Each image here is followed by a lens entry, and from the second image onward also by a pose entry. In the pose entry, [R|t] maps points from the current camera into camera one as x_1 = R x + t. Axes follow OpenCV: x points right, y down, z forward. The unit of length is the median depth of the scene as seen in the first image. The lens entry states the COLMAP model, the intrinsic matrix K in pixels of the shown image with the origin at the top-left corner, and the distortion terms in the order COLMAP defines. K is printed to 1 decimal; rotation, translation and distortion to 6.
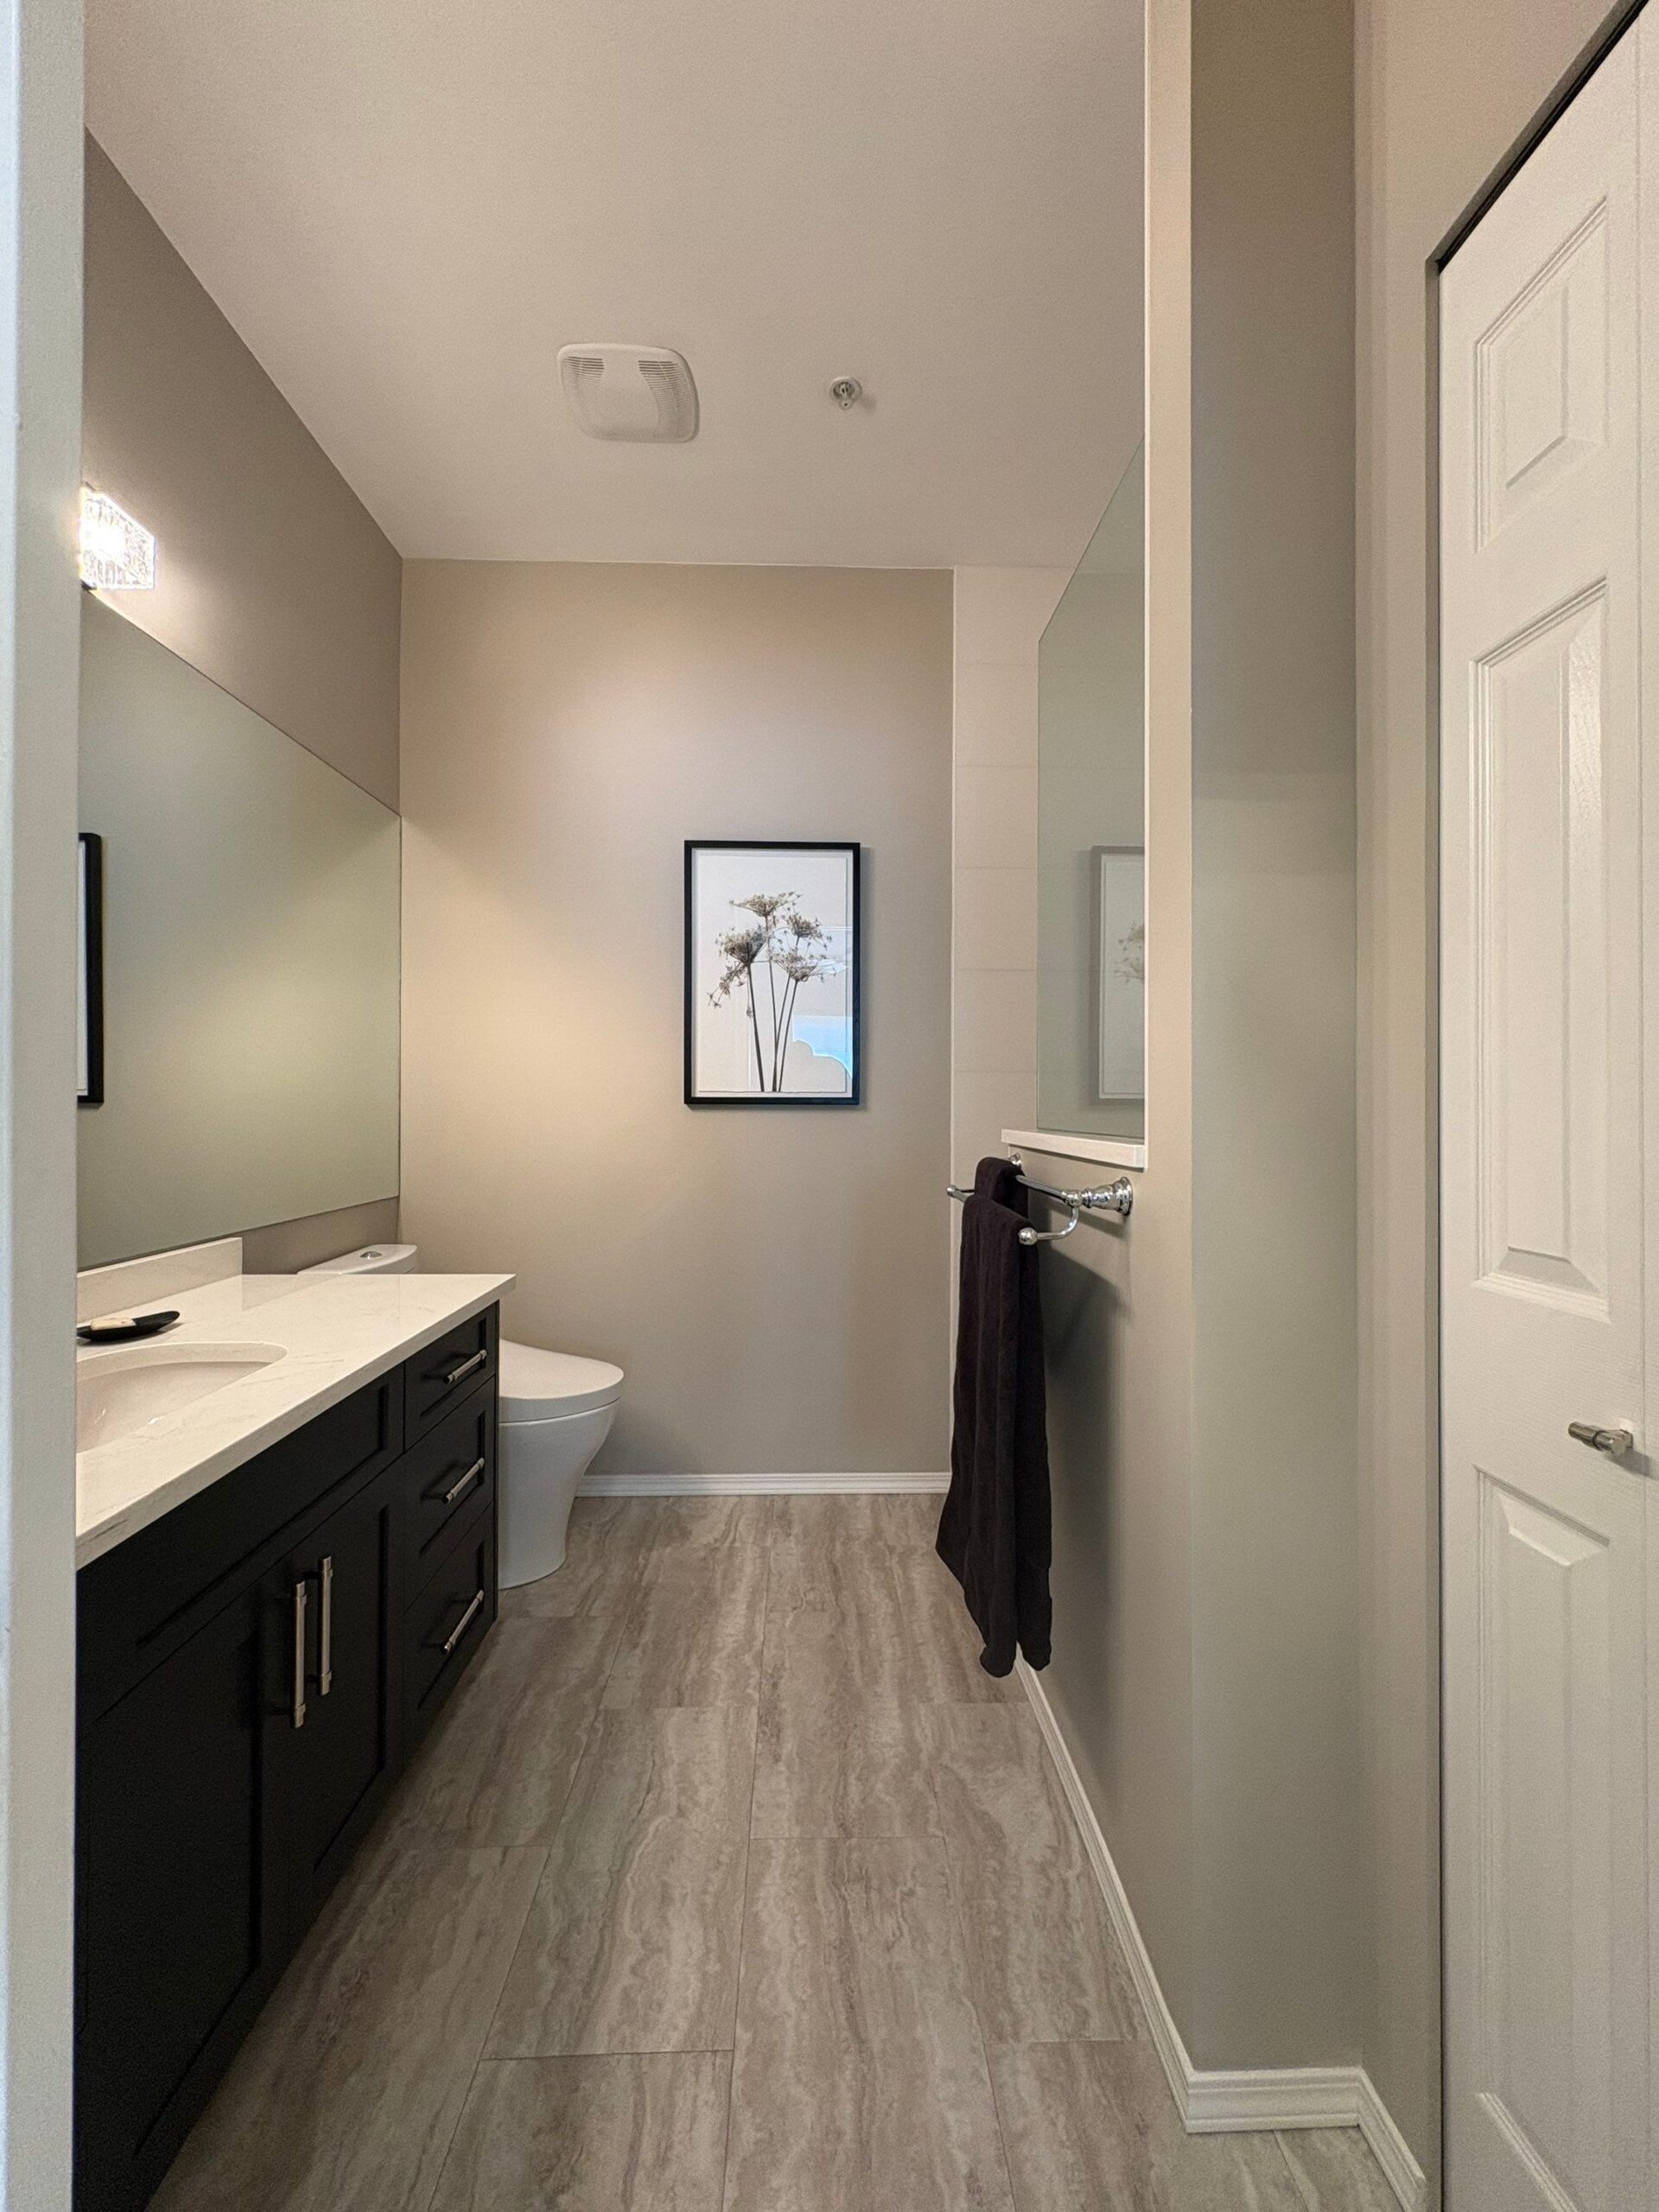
lens RADIAL K [[881.7, 0, 829.1], [0, 881.7, 1103.4], [0, 0, 1]] dist [0.002274, 0.000050]
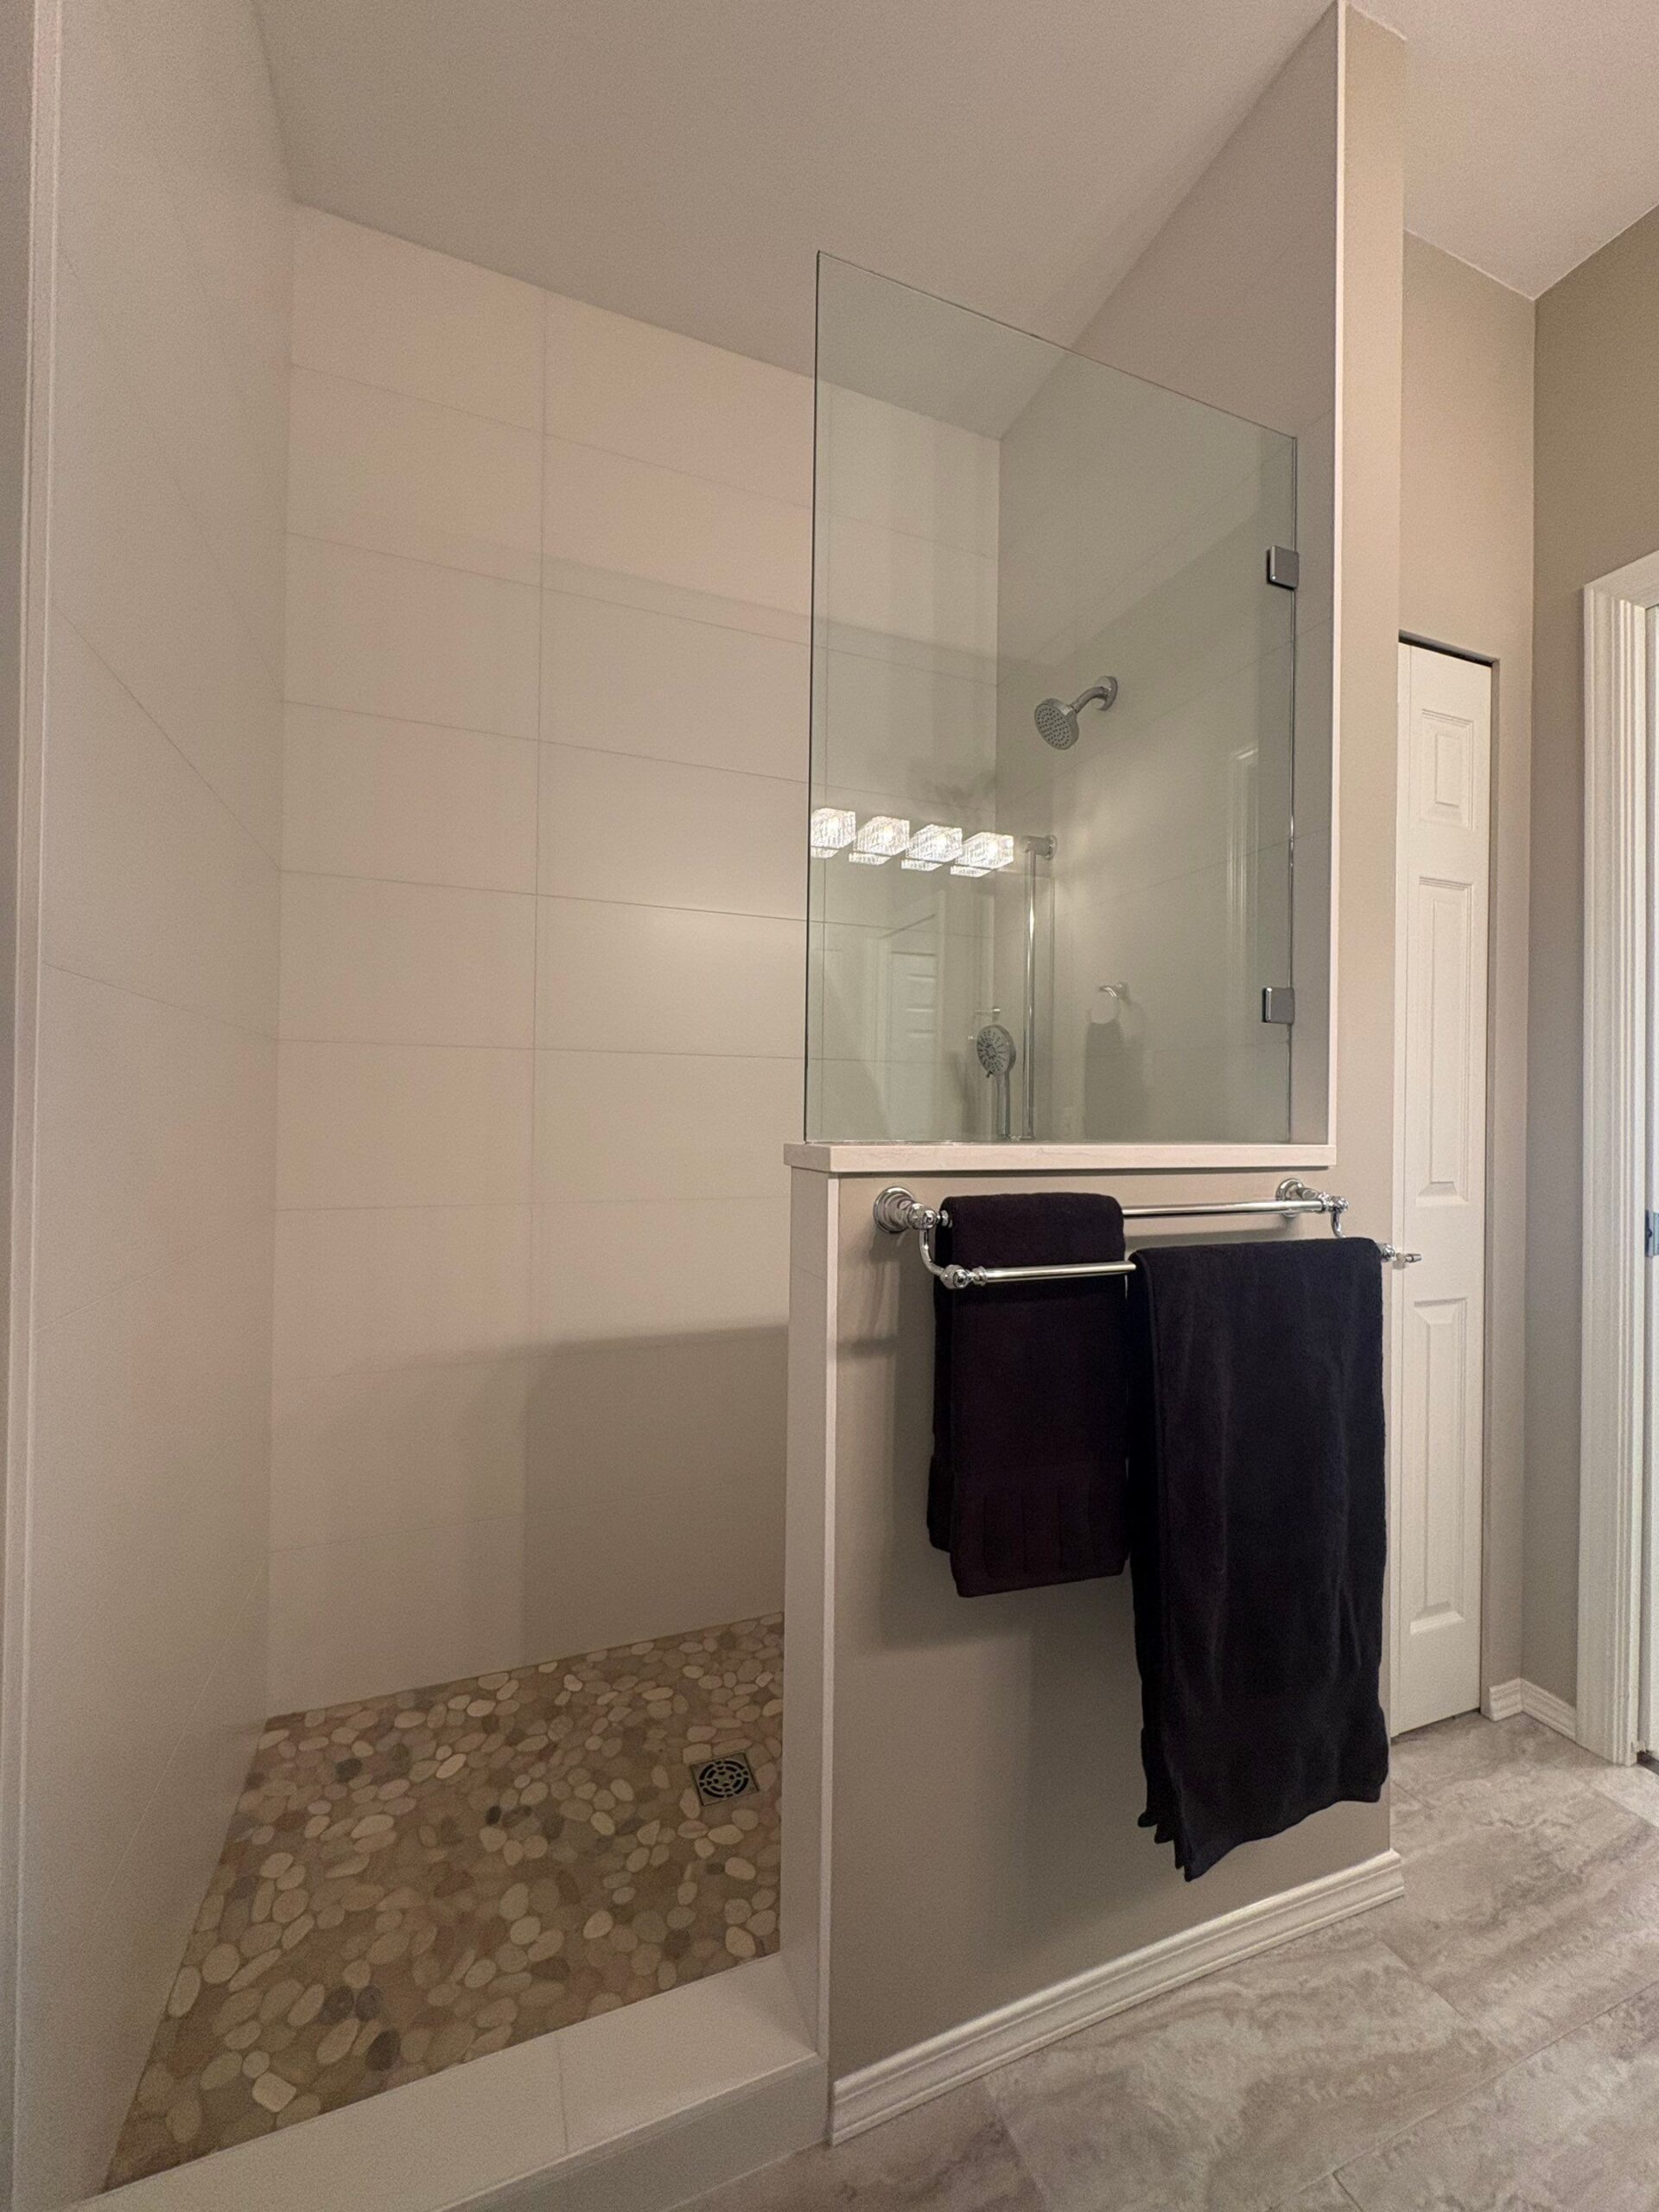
lens RADIAL K [[881.7, 0, 827.3], [0, 881.7, 1106.6], [0, 0, 1]] dist [0.002274, 0.000050]
pose [[-0.339004, -0.000384, 0.940785, -0.274175], [-0.016730, 0.999844, -0.005621, 0.009248], [-0.940636, -0.017645, -0.338958, 1.154516]]
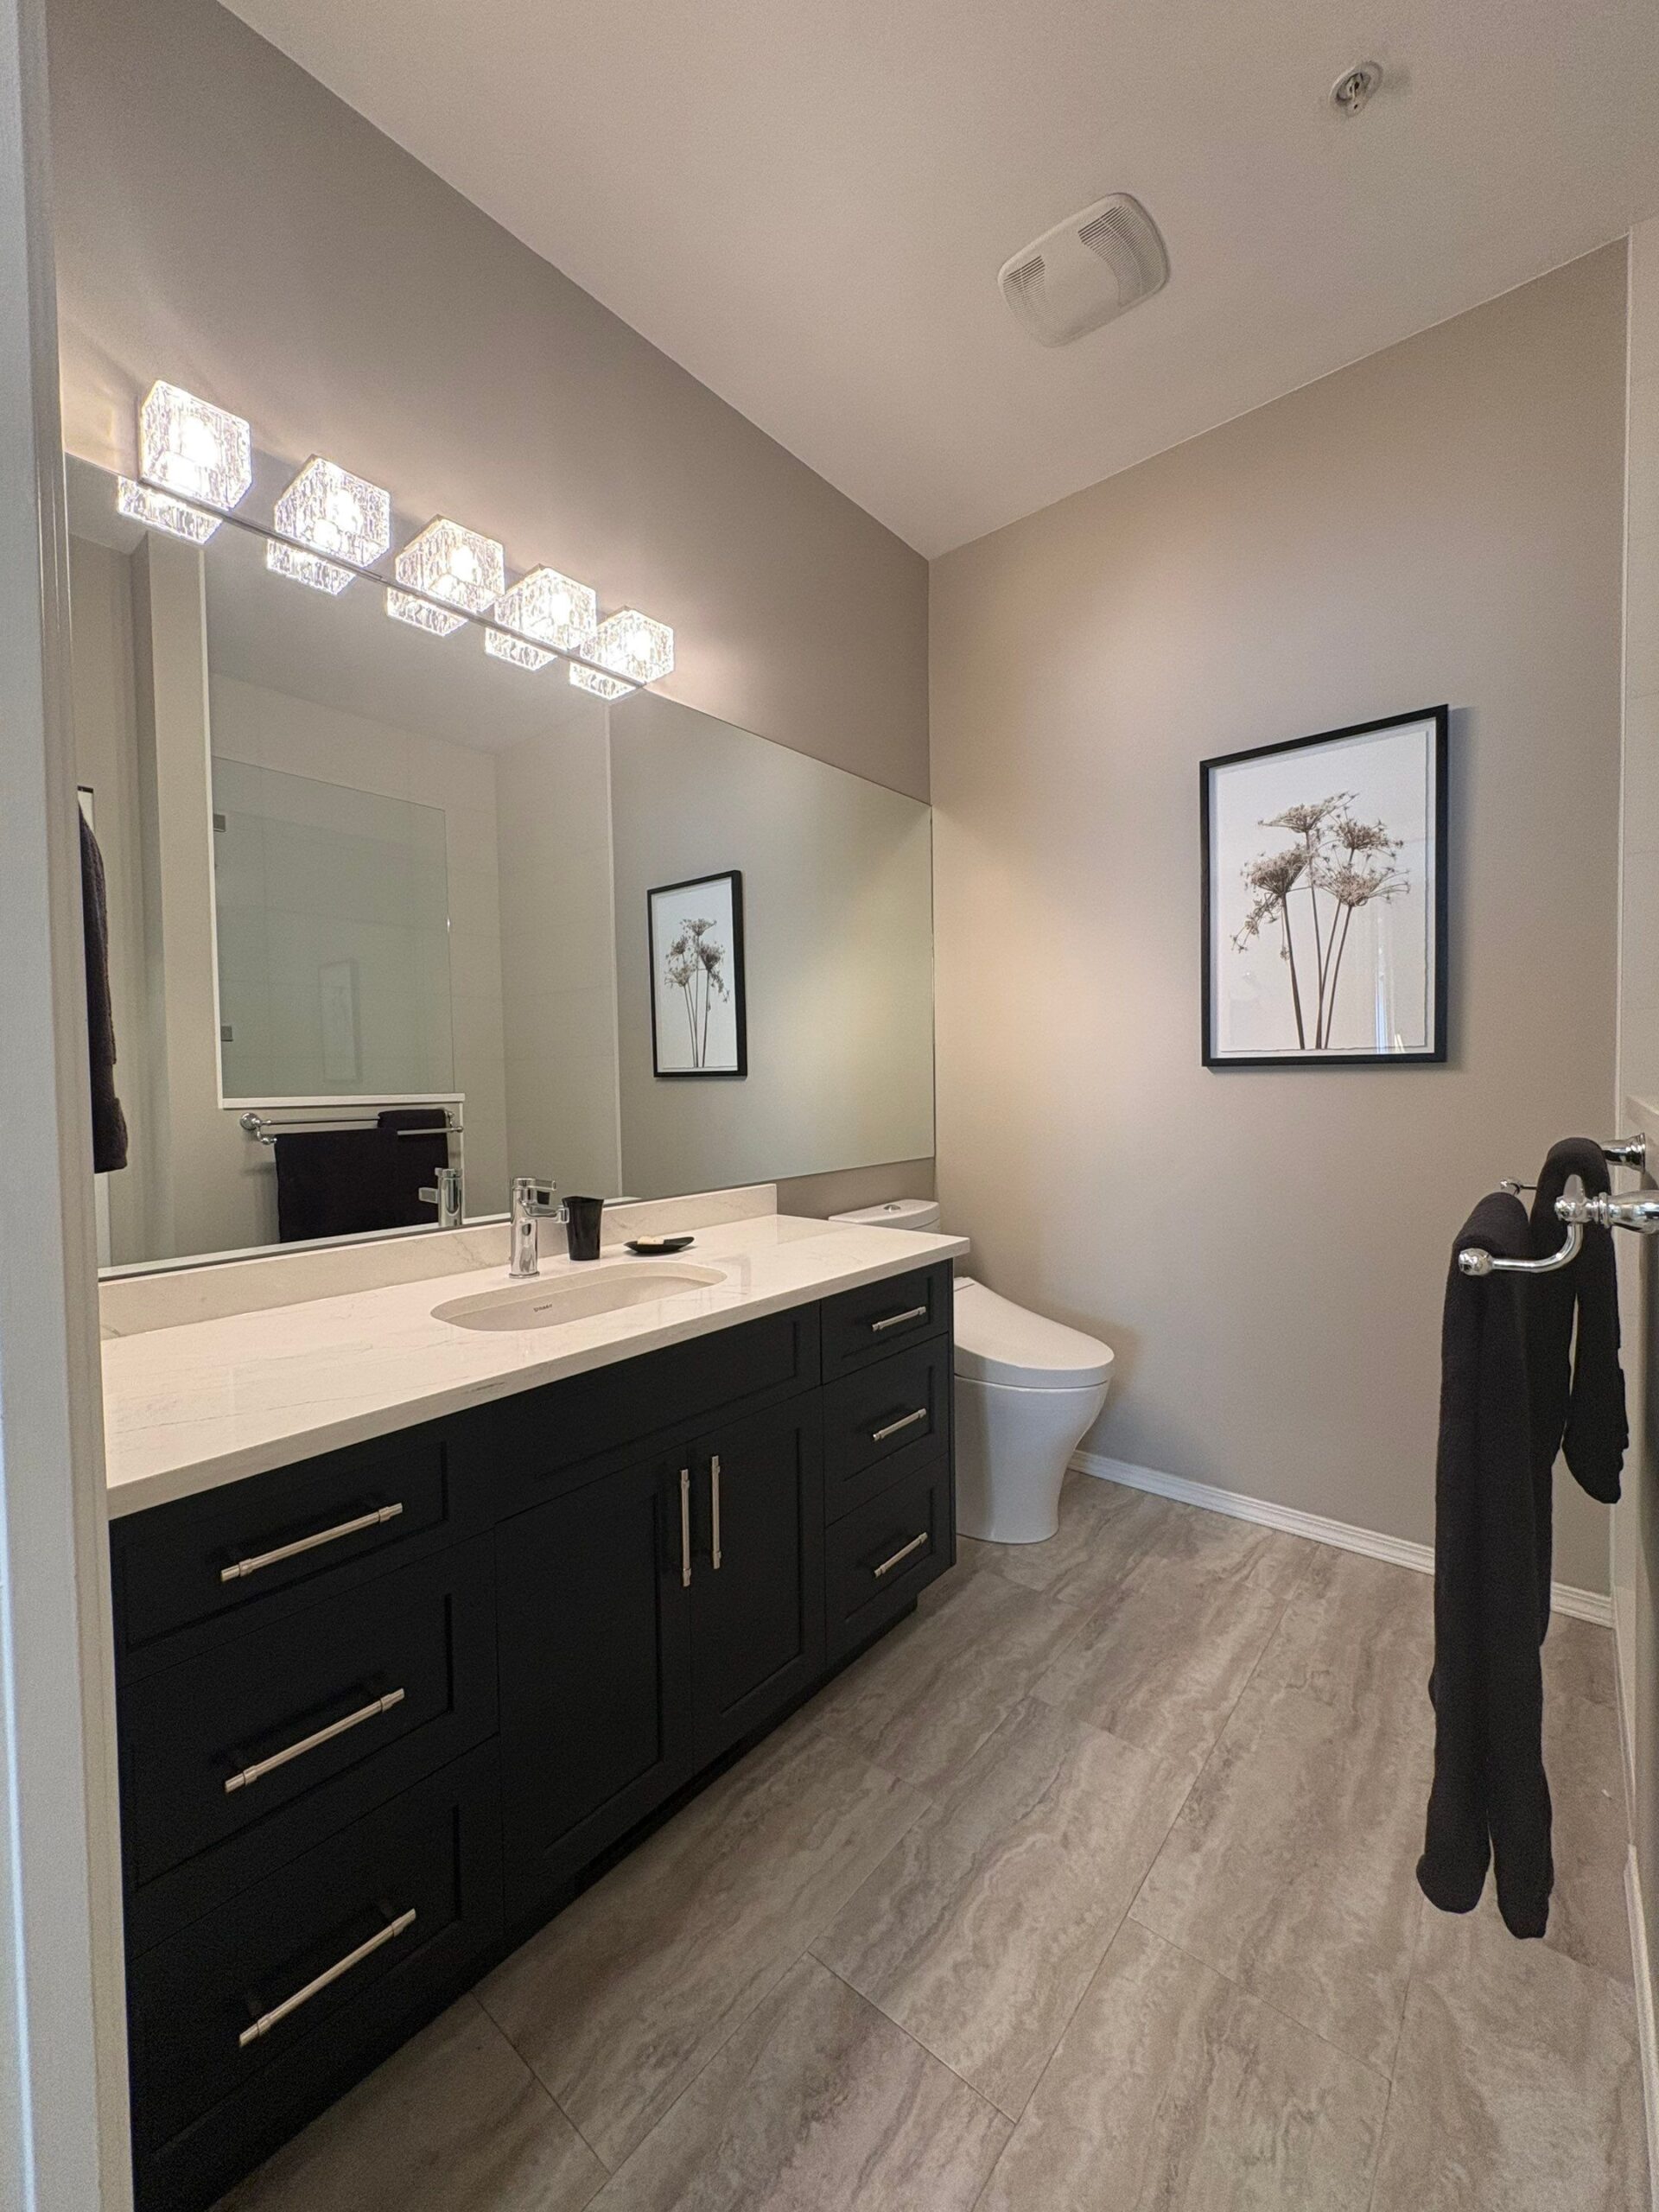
lens RADIAL K [[881.7, 0, 828.2], [0, 881.7, 1102.8], [0, 0, 1]] dist [0.002274, 0.000050]
pose [[0.745217, 0.005286, -0.666801, 0.188578], [0.018842, 0.999402, 0.028980, 0.005209], [0.666556, -0.034160, 0.744672, 0.134355]]
